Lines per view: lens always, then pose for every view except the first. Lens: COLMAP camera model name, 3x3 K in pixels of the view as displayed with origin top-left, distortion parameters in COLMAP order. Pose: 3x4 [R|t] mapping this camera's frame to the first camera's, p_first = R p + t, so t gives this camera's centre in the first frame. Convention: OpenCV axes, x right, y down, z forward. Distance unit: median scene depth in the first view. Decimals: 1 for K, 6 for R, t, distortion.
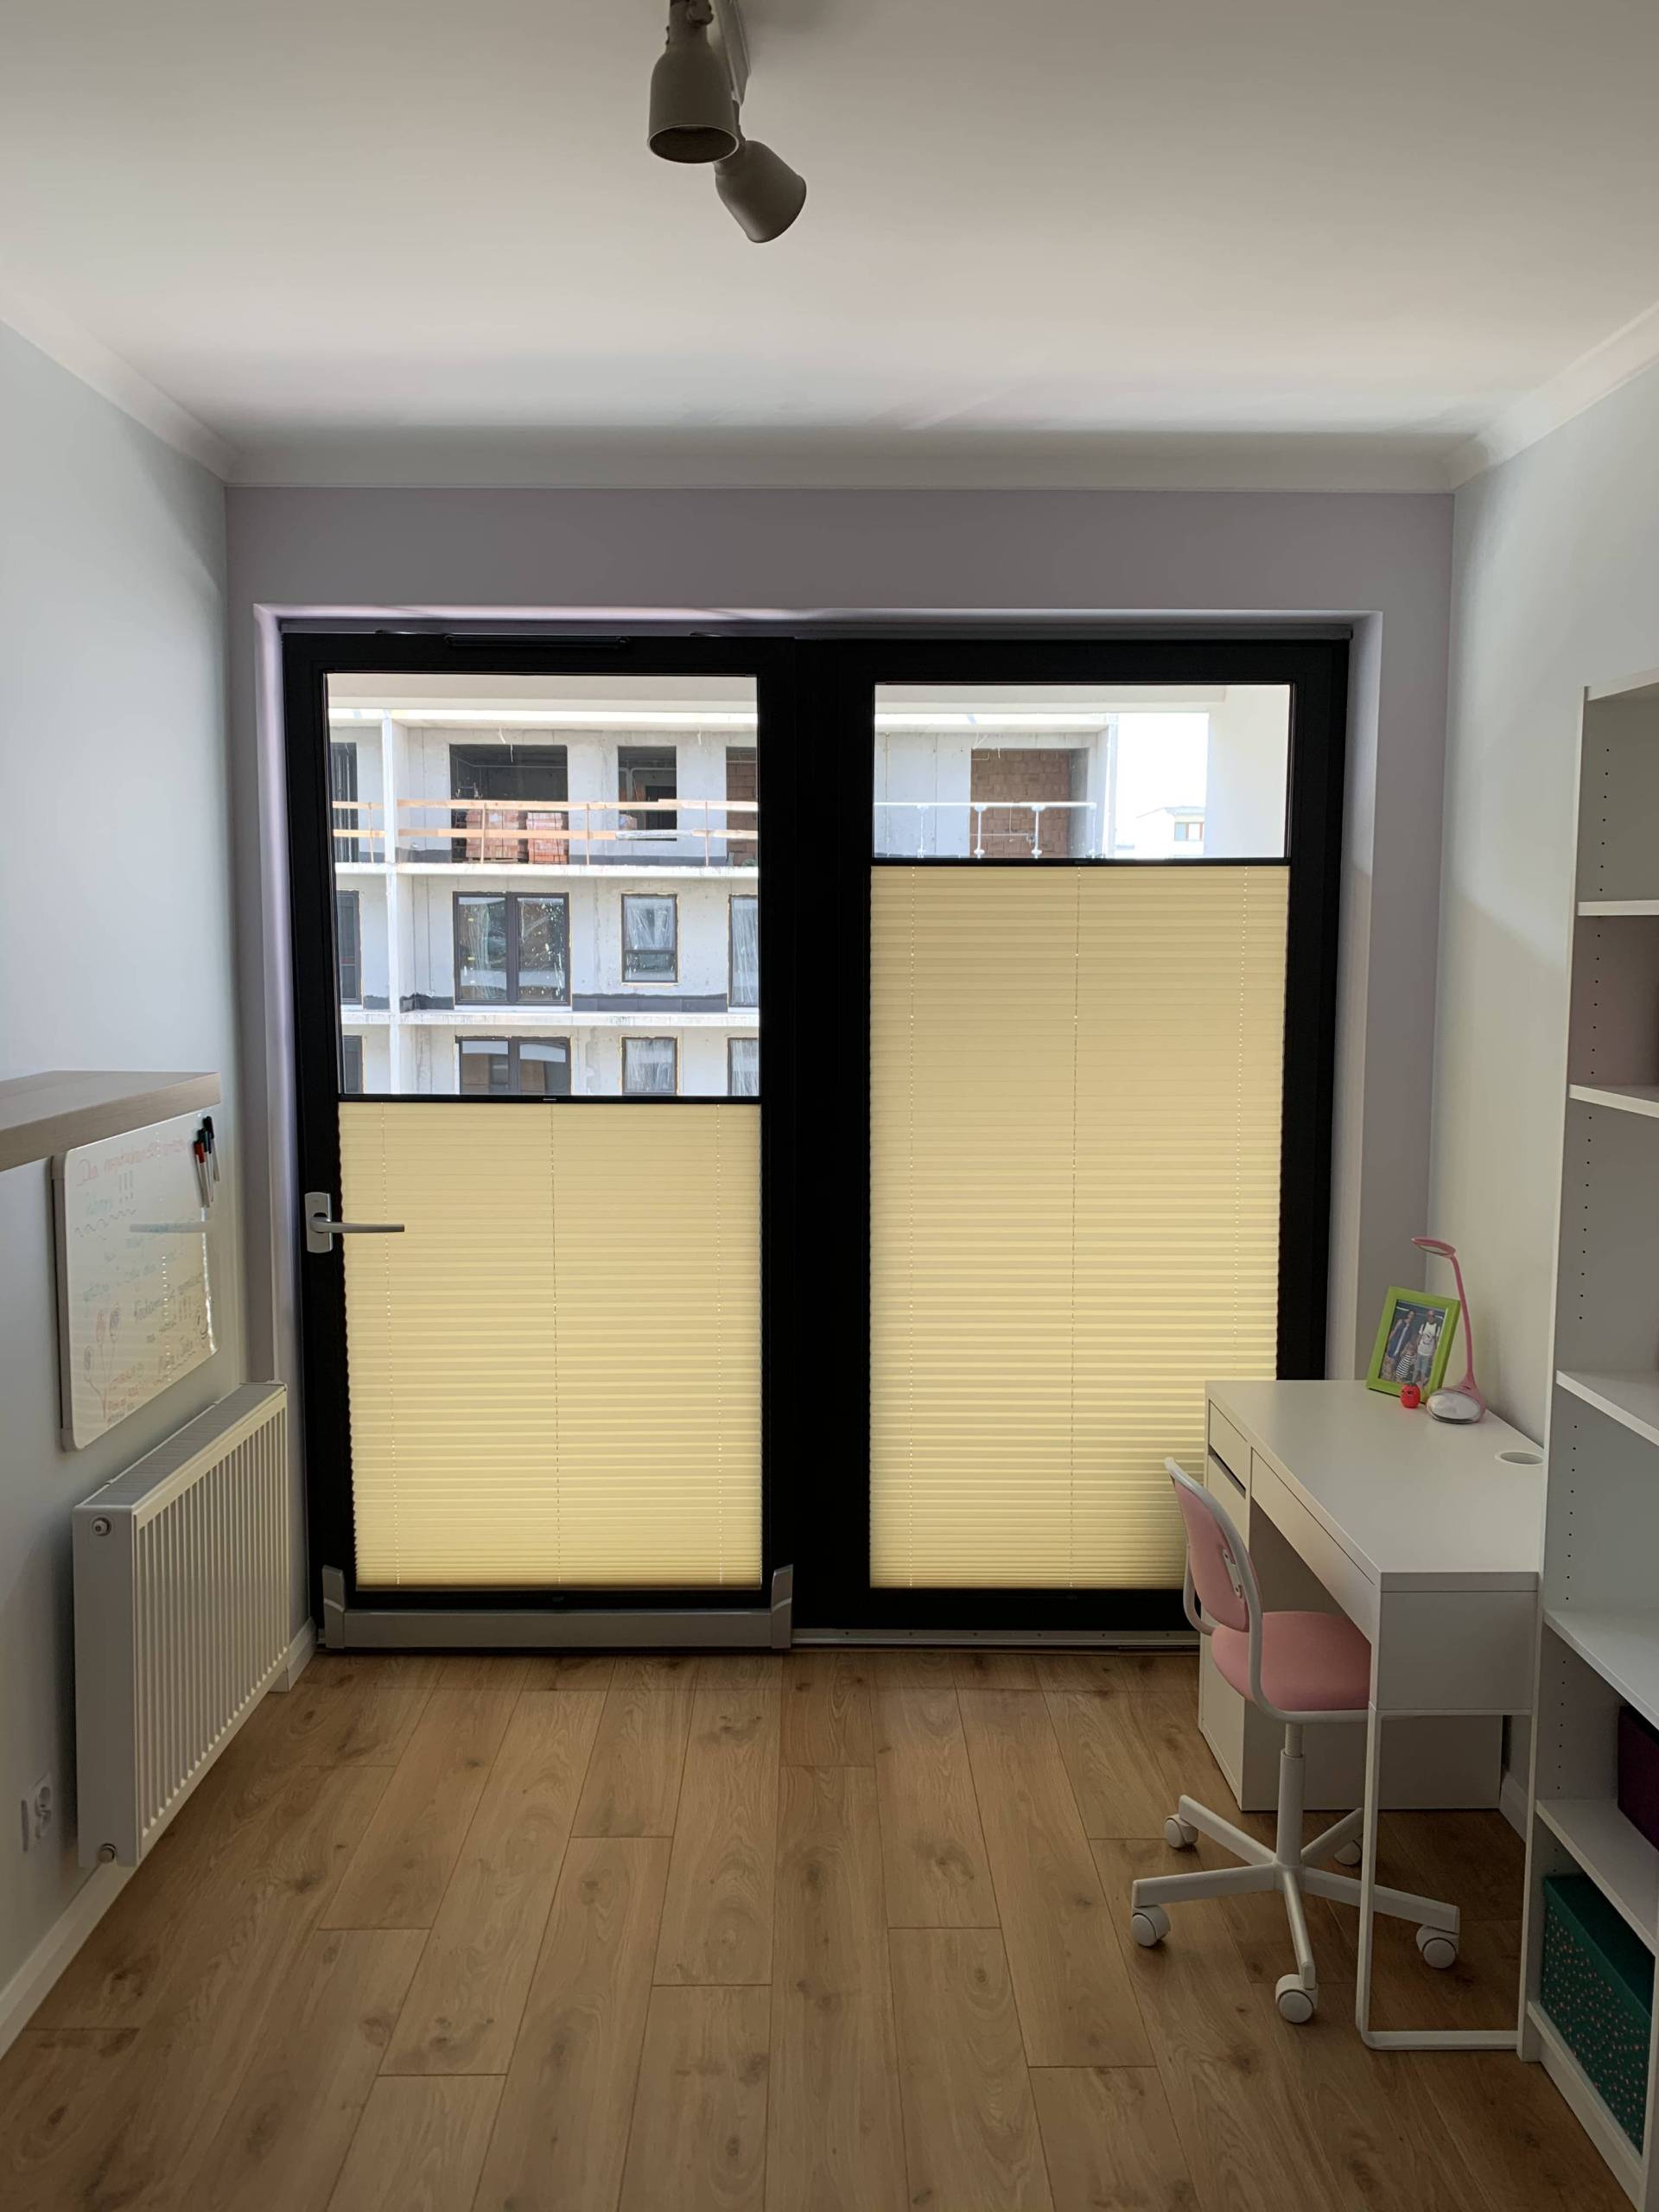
lens RADIAL K [[1690.0, 0, 827.7], [0, 1690.0, 1091.8], [0, 0, 1]] dist [0.057135, -0.043475]
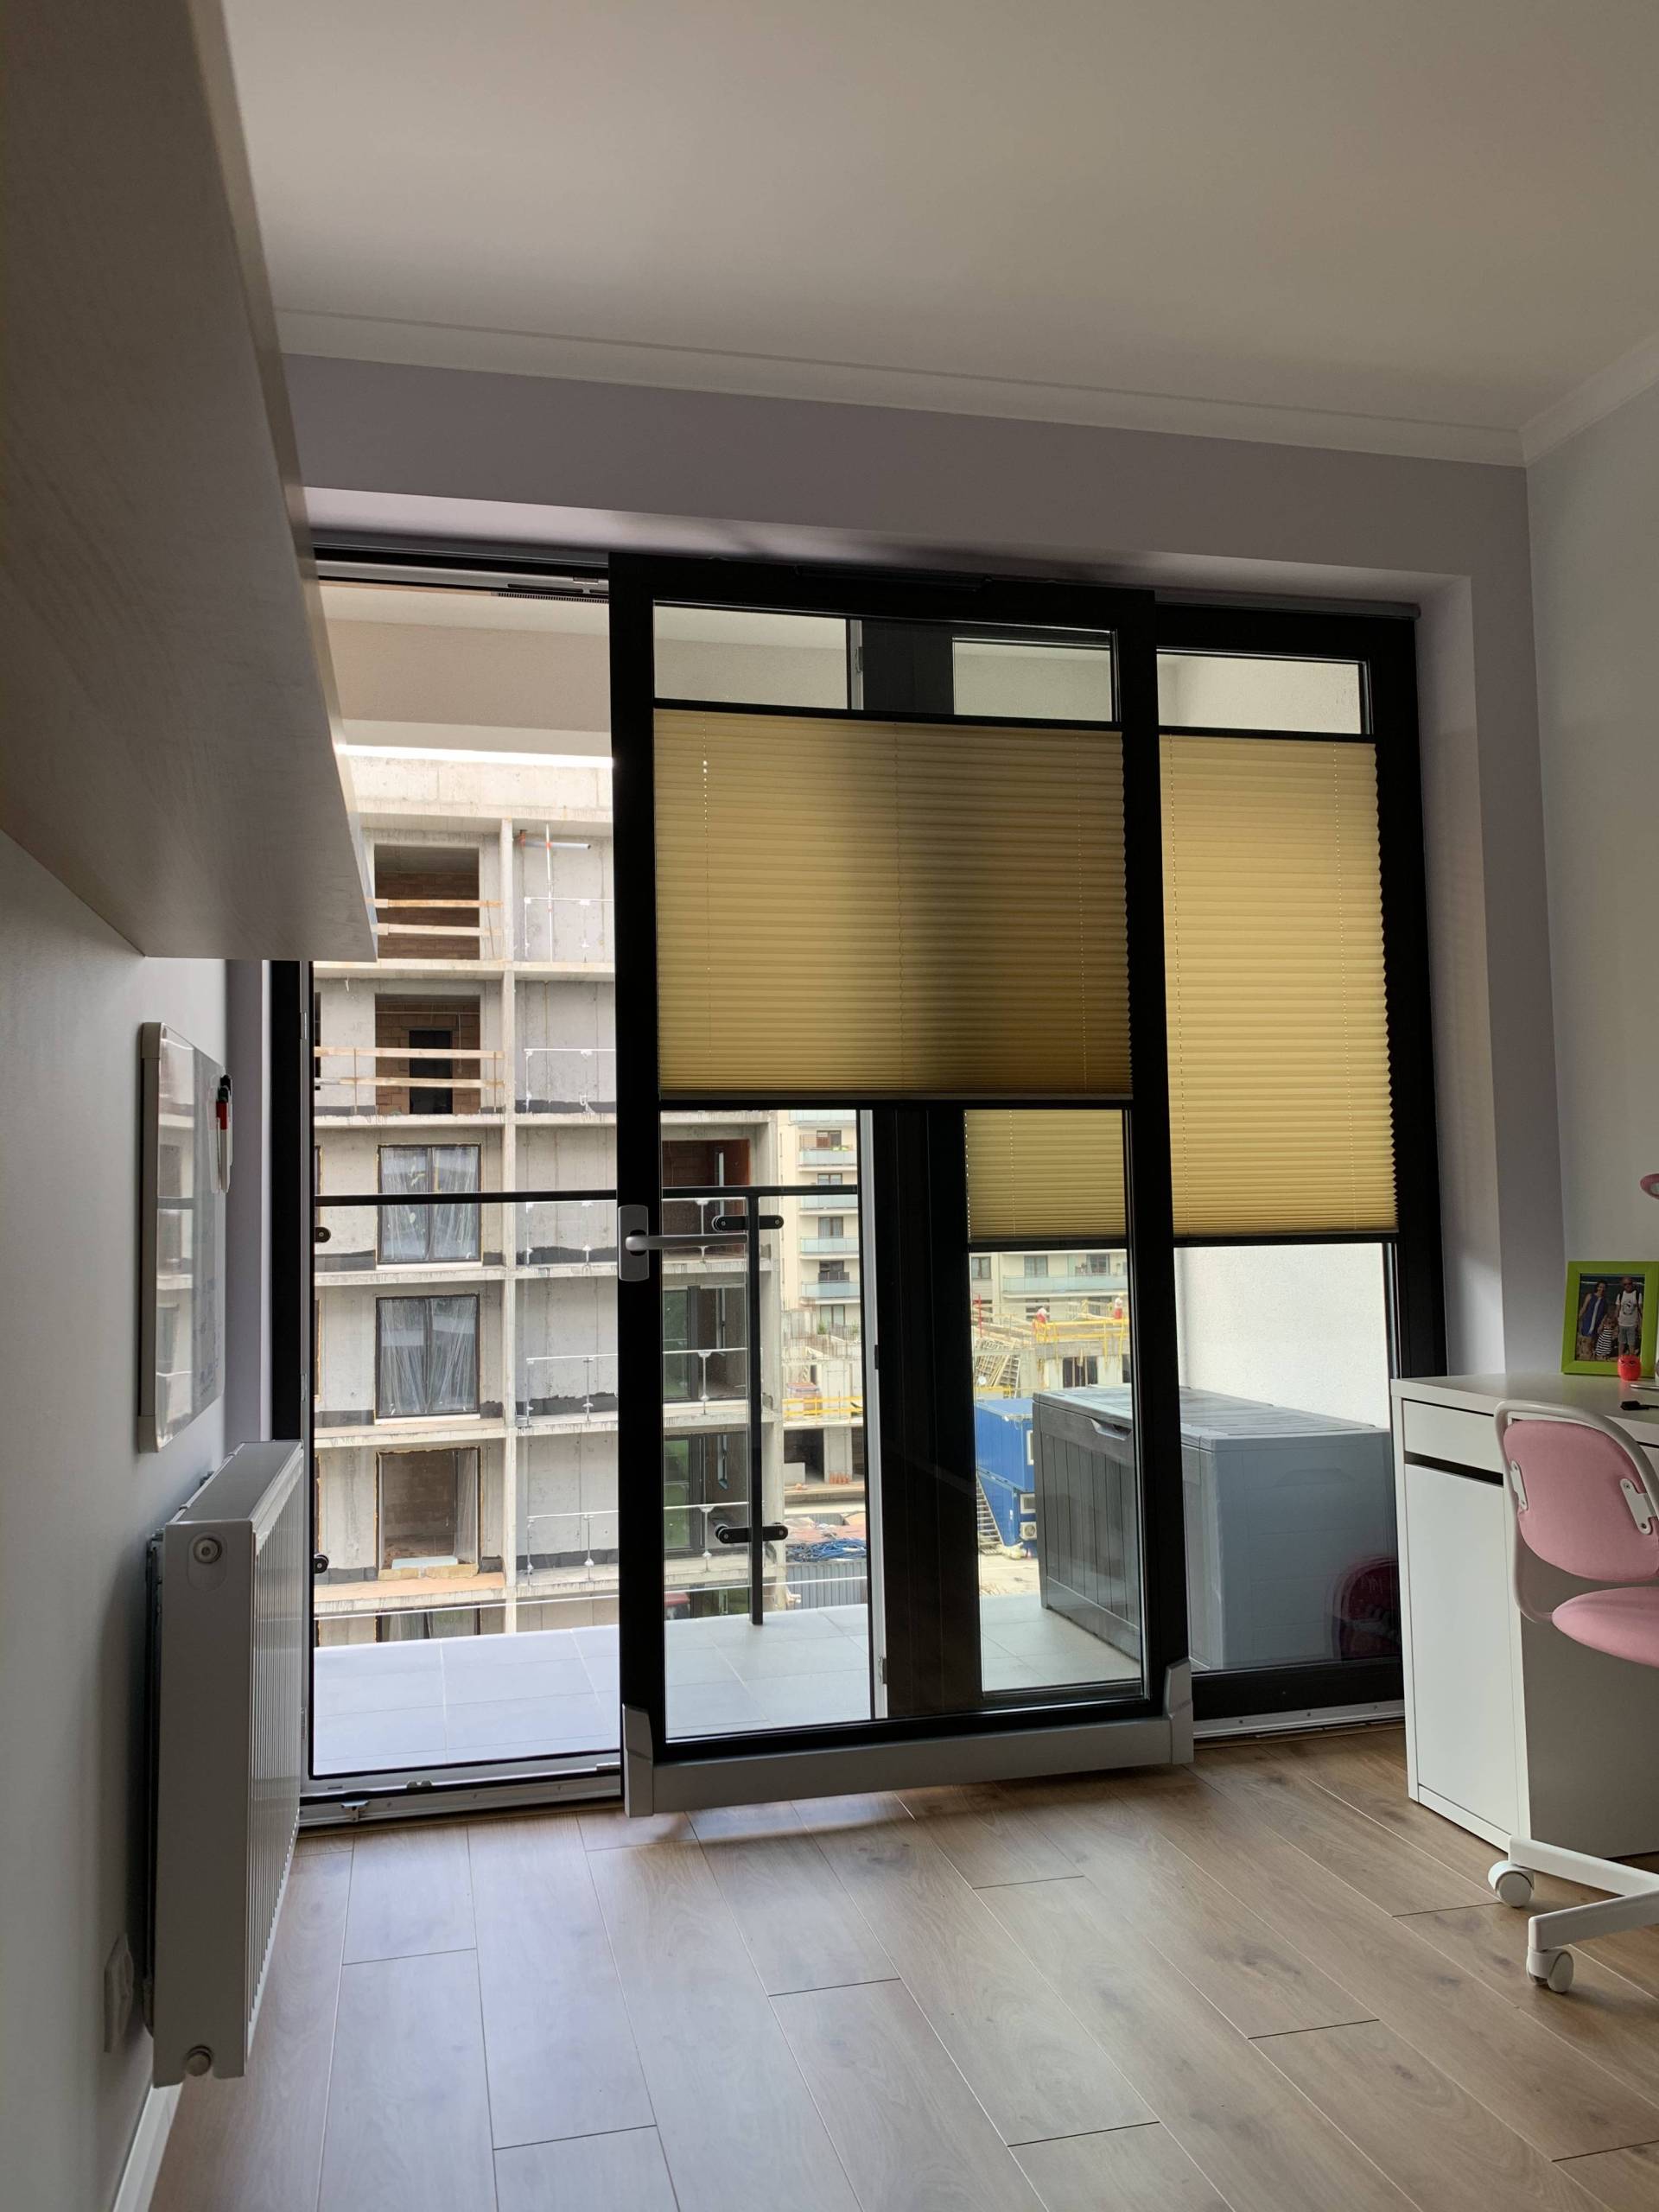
lens RADIAL K [[1690.0, 0, 819.9], [0, 1690.0, 1096.1], [0, 0, 1]] dist [0.057135, -0.043475]
pose [[0.974176, -0.009451, 0.225593, -0.318615], [0.046006, 0.986472, -0.157343, 0.181944], [-0.221054, 0.163659, 0.961432, 0.229008]]
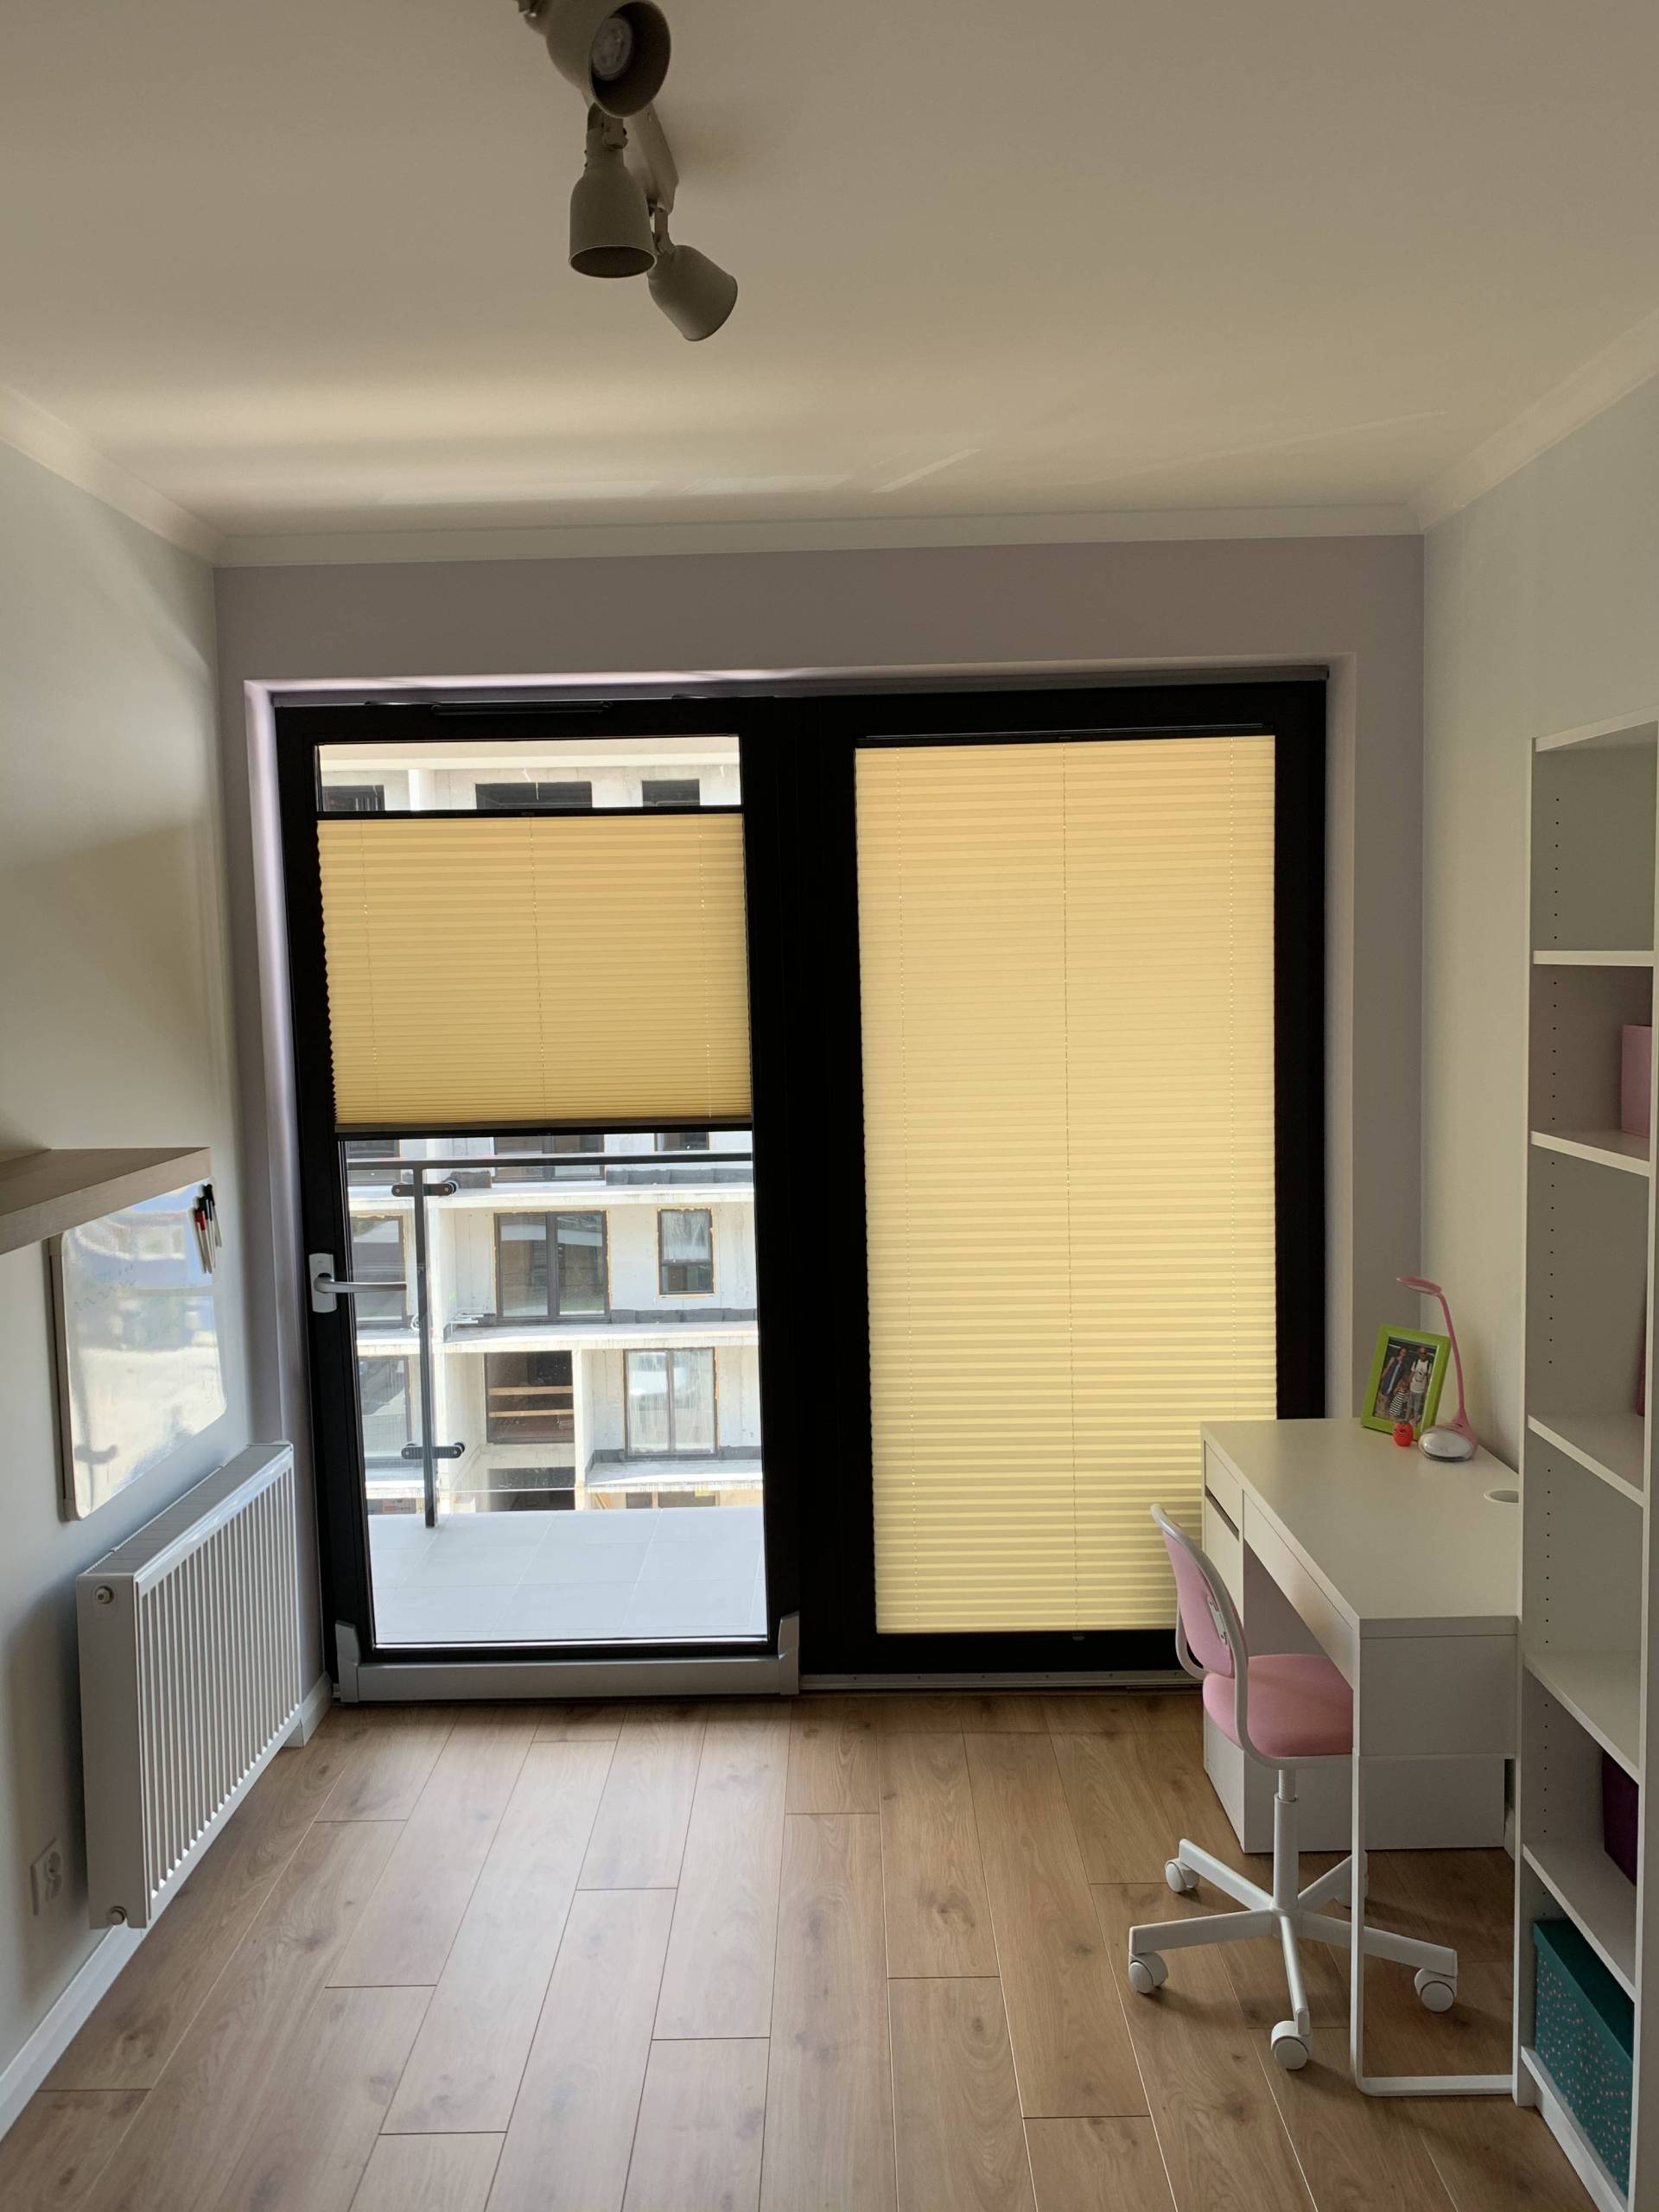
lens RADIAL K [[1690.0, 0, 830.6], [0, 1690.0, 1096.1], [0, 0, 1]] dist [0.057135, -0.043475]
pose [[0.999434, -0.025063, -0.022441, 0.037232], [0.024843, 0.999641, -0.010047, -0.021385], [0.022685, 0.009484, 0.999698, -0.014358]]
